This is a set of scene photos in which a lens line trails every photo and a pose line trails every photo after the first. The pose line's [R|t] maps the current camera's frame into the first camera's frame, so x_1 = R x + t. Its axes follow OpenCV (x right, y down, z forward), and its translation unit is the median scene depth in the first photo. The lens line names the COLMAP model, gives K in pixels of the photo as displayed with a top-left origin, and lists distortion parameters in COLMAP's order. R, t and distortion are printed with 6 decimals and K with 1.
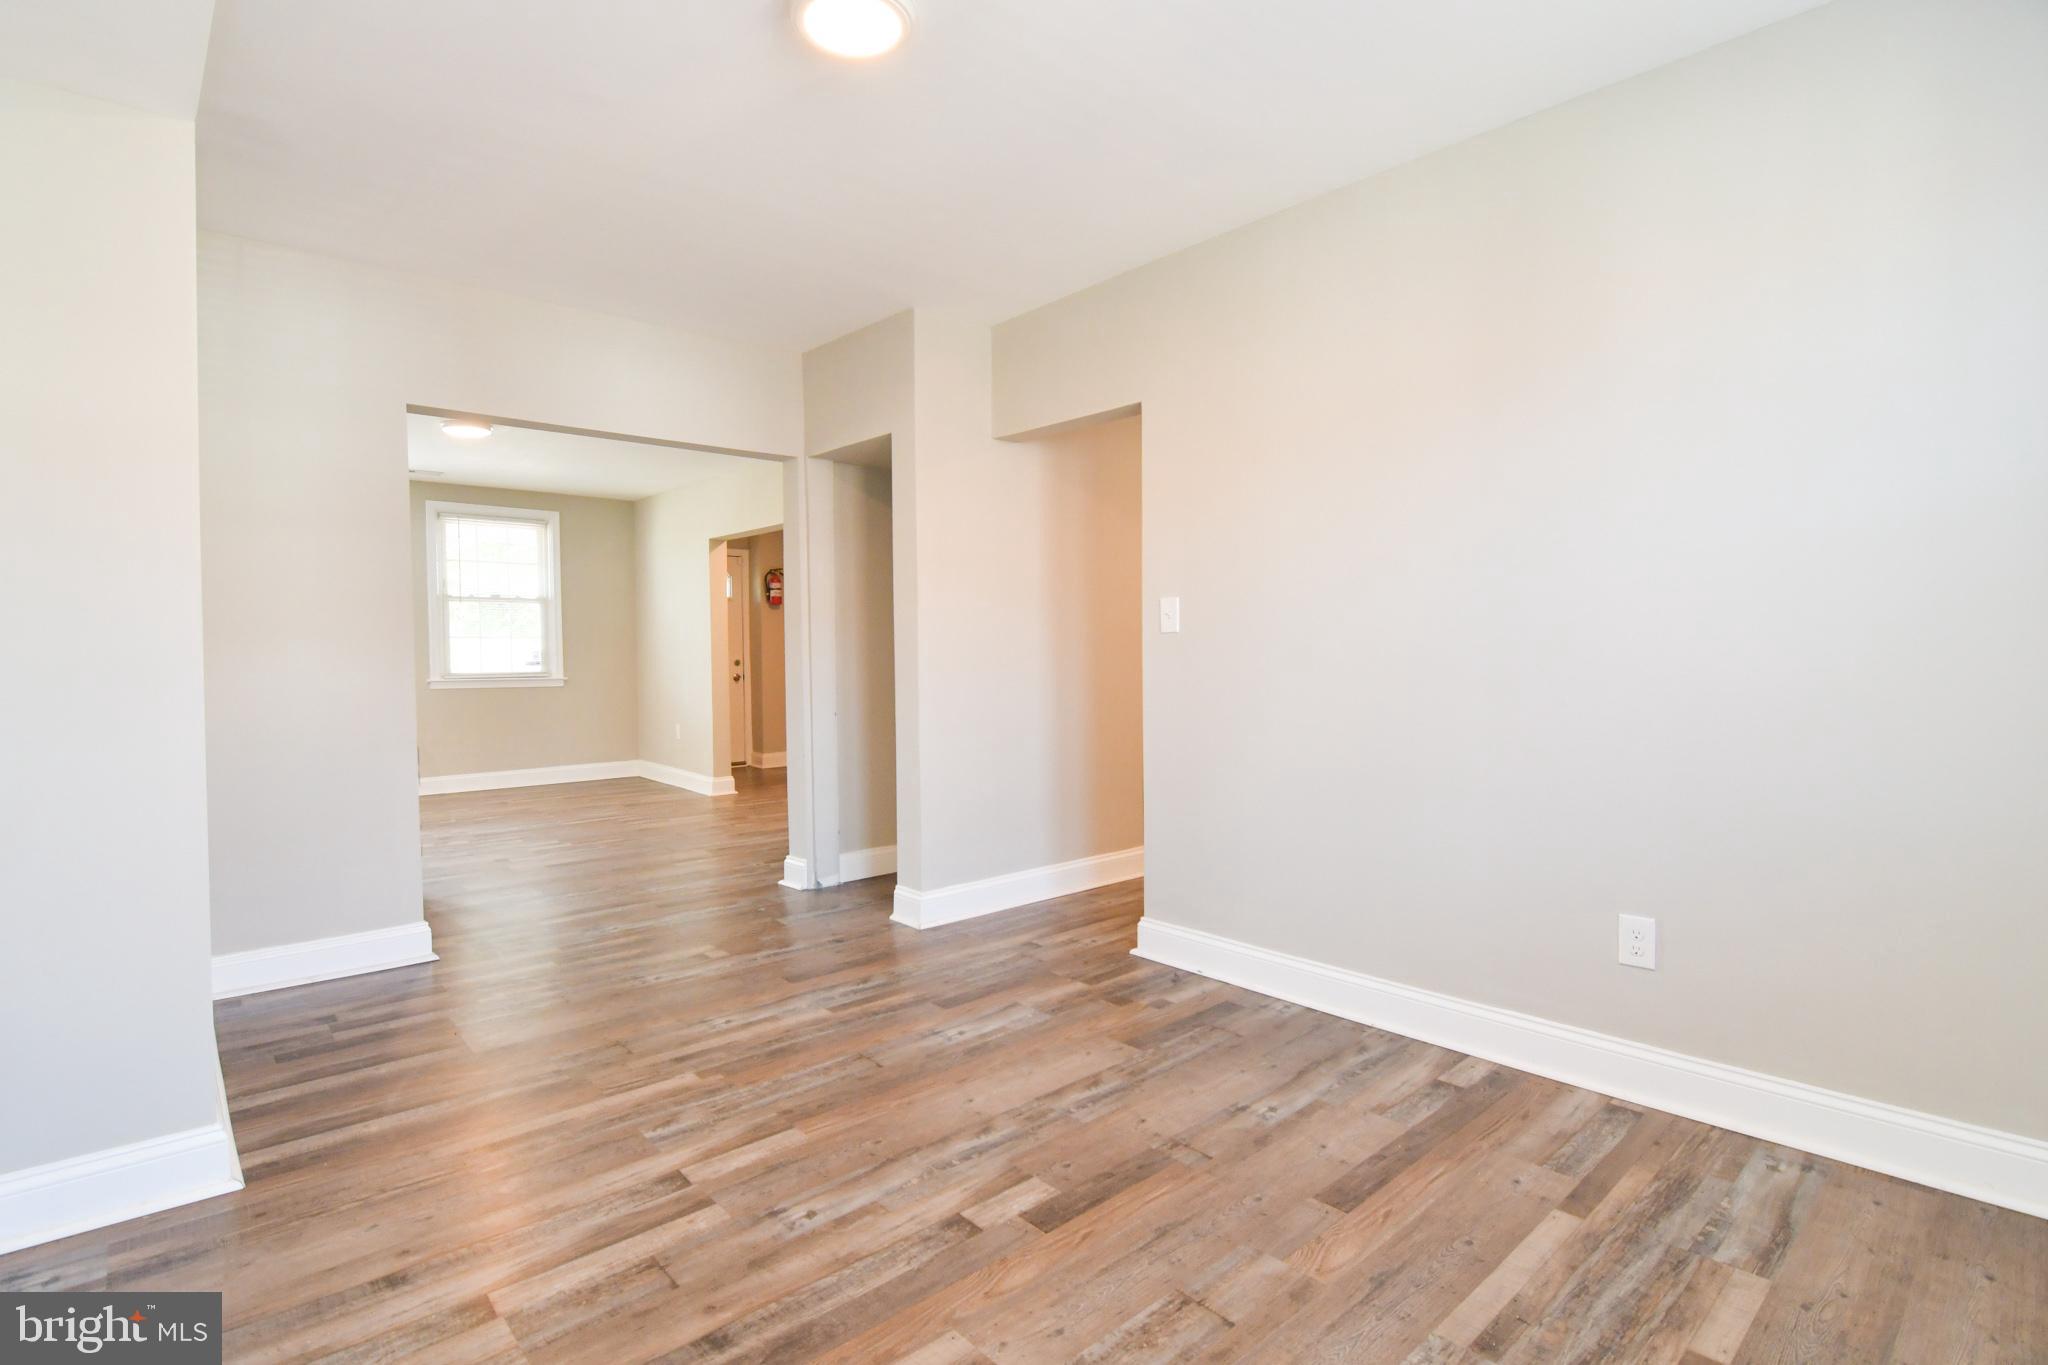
lens RADIAL K [[978.8, 0, 1024.1], [0, 978.8, 684.4], [0, 0, 1]] dist [-0.014245, -0.008188]
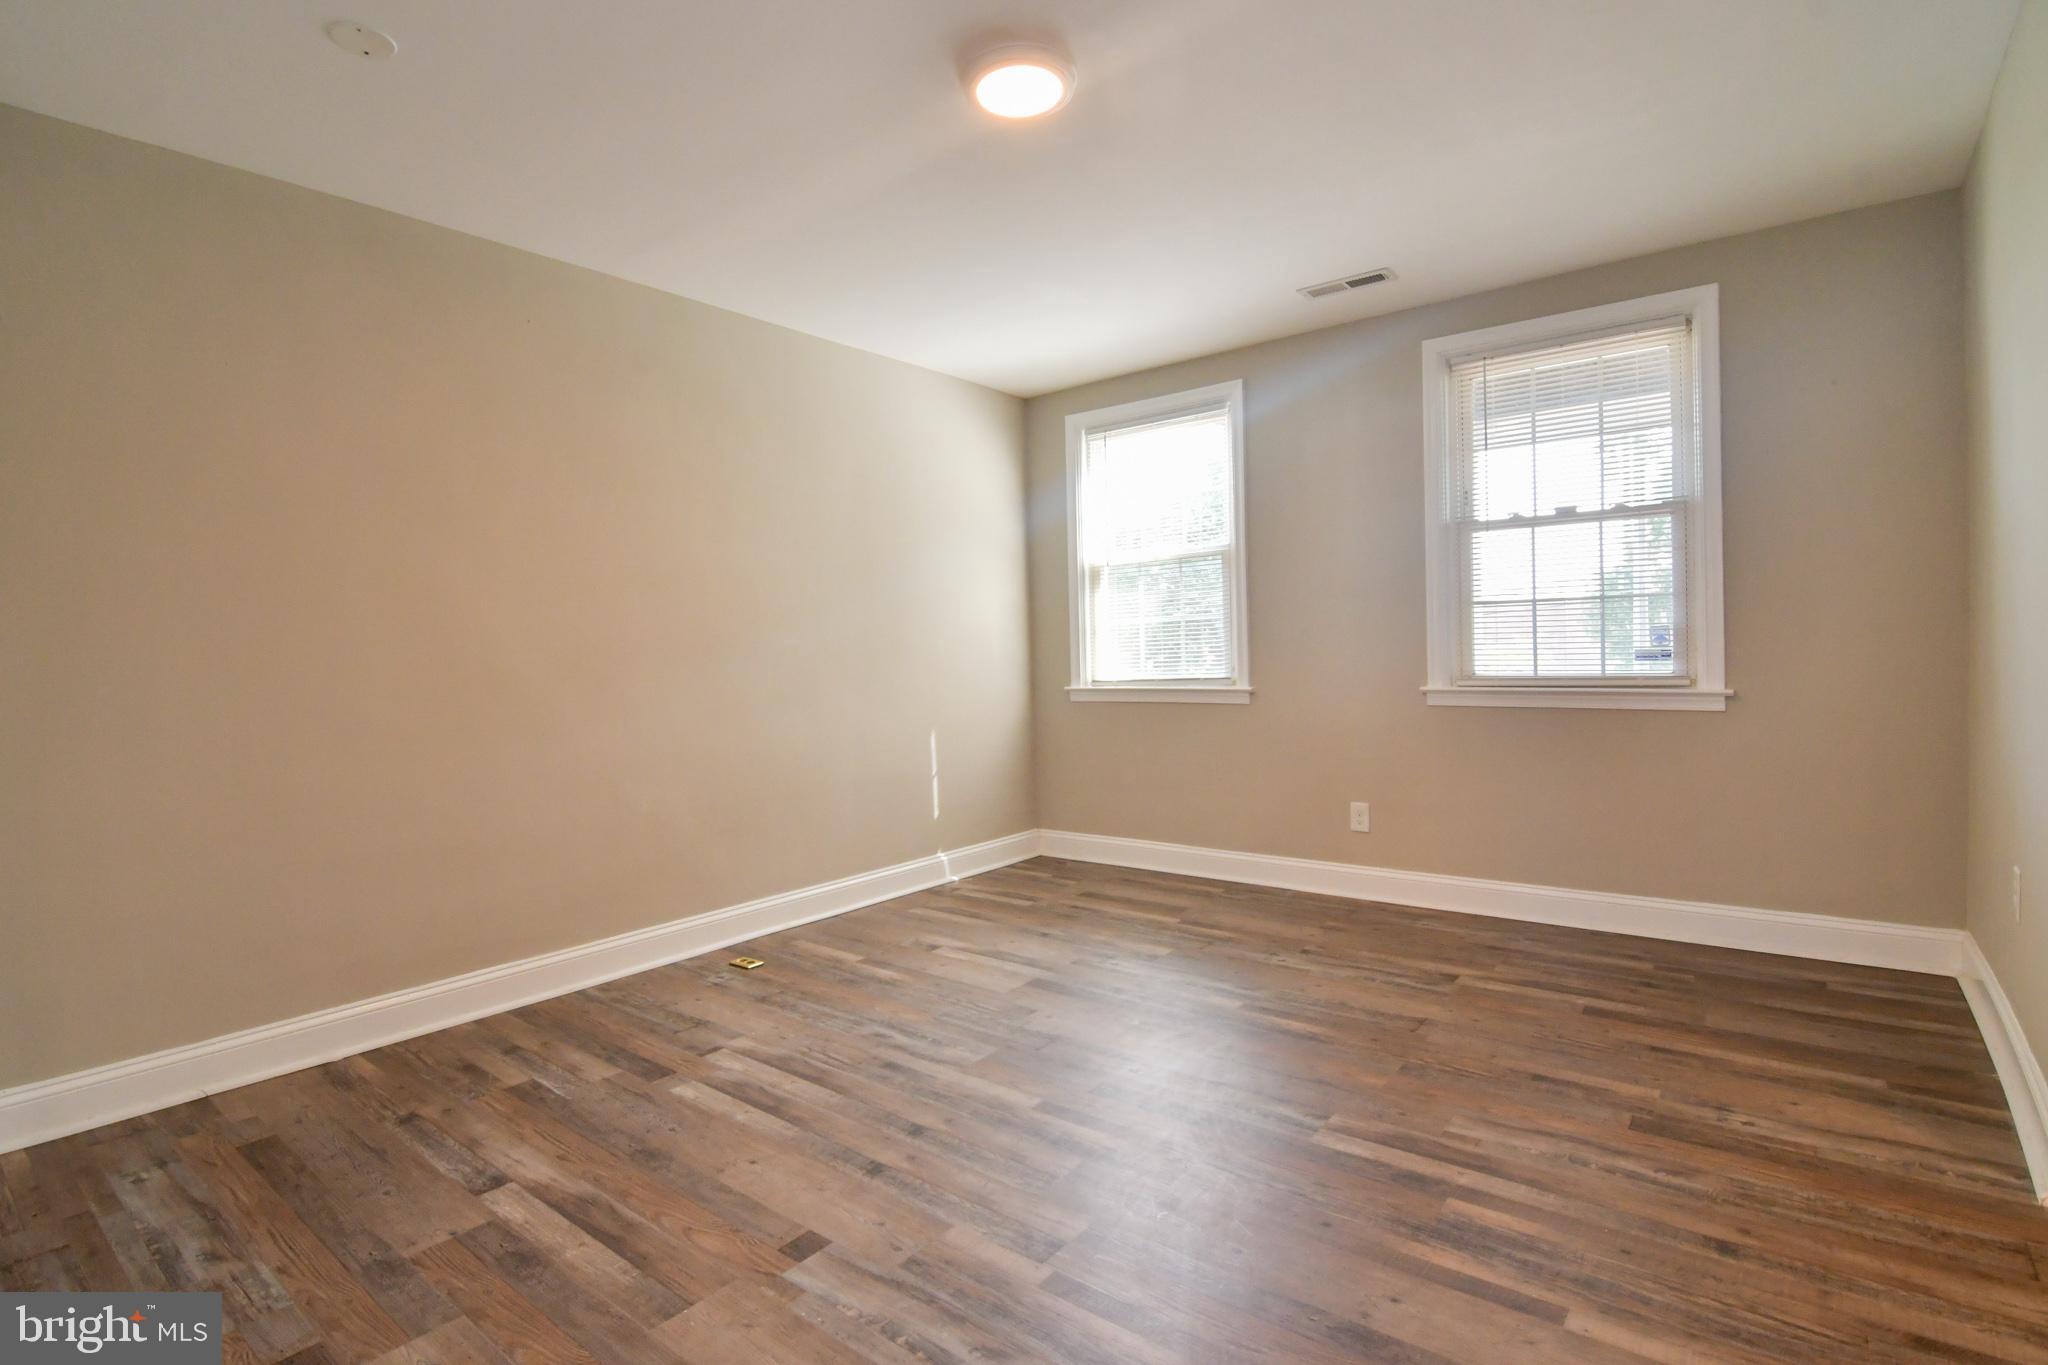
lens RADIAL K [[978.8, 0, 1012.7], [0, 978.8, 681.0], [0, 0, 1]] dist [-0.014245, -0.008188]
pose [[0.154506, 0.032552, -0.987455, -0.129260], [-0.008646, 0.999463, 0.031595, -0.022902], [0.987954, 0.003656, 0.154704, 0.701863]]
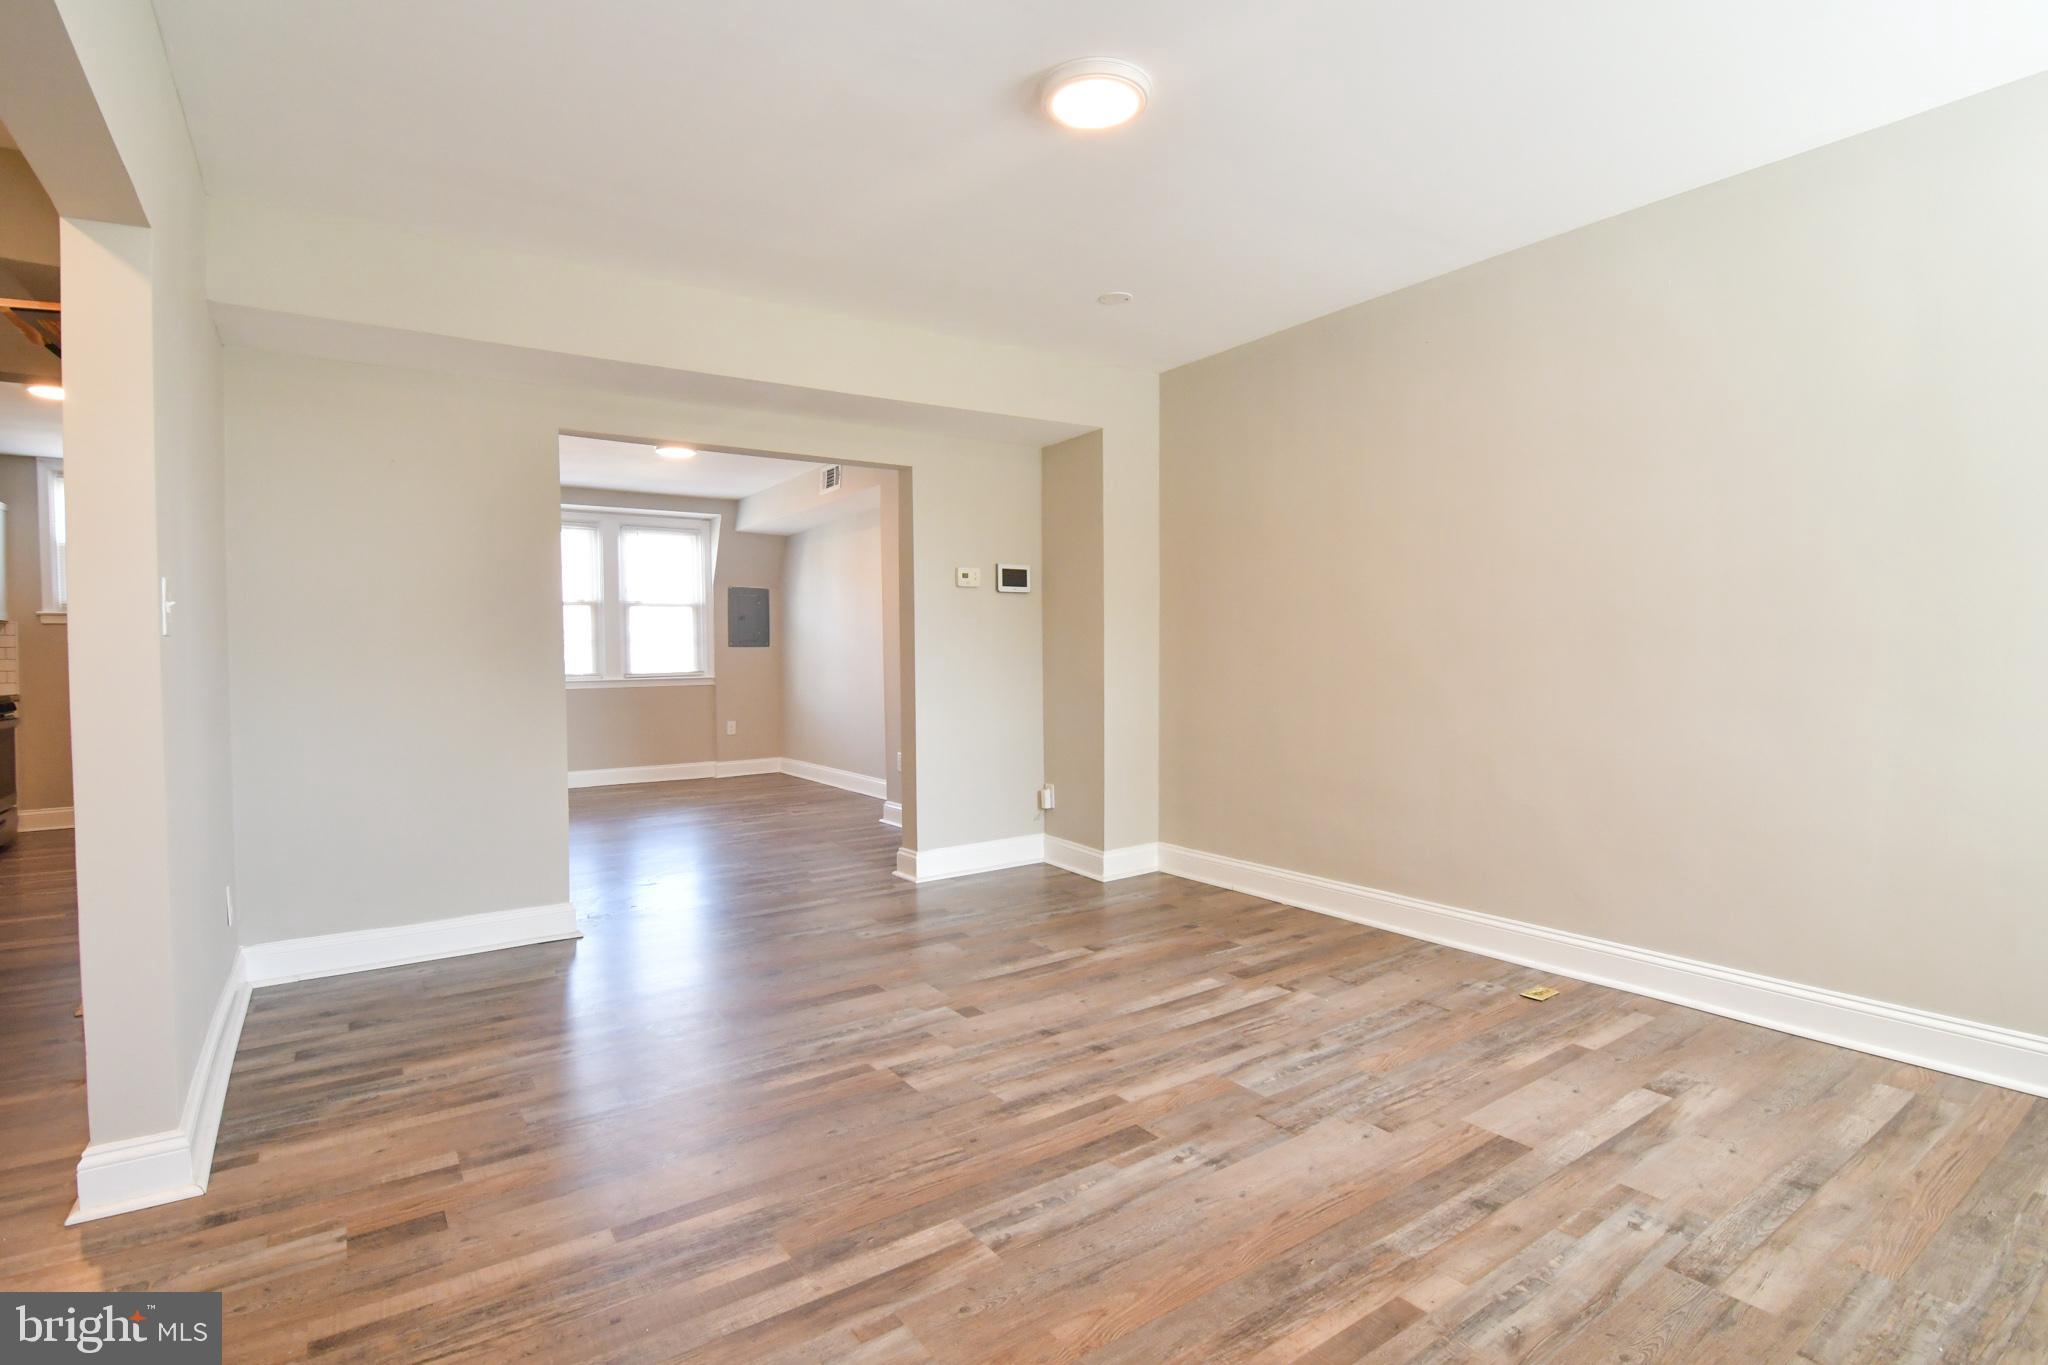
lens RADIAL K [[978.8, 0, 1013.5], [0, 978.8, 695.2], [0, 0, 1]] dist [-0.014245, -0.008188]
pose [[-0.990086, 0.013754, 0.139787, -0.443679], [0.024734, 0.996715, 0.077115, -0.032764], [-0.138267, 0.079808, -0.987174, 1.065176]]
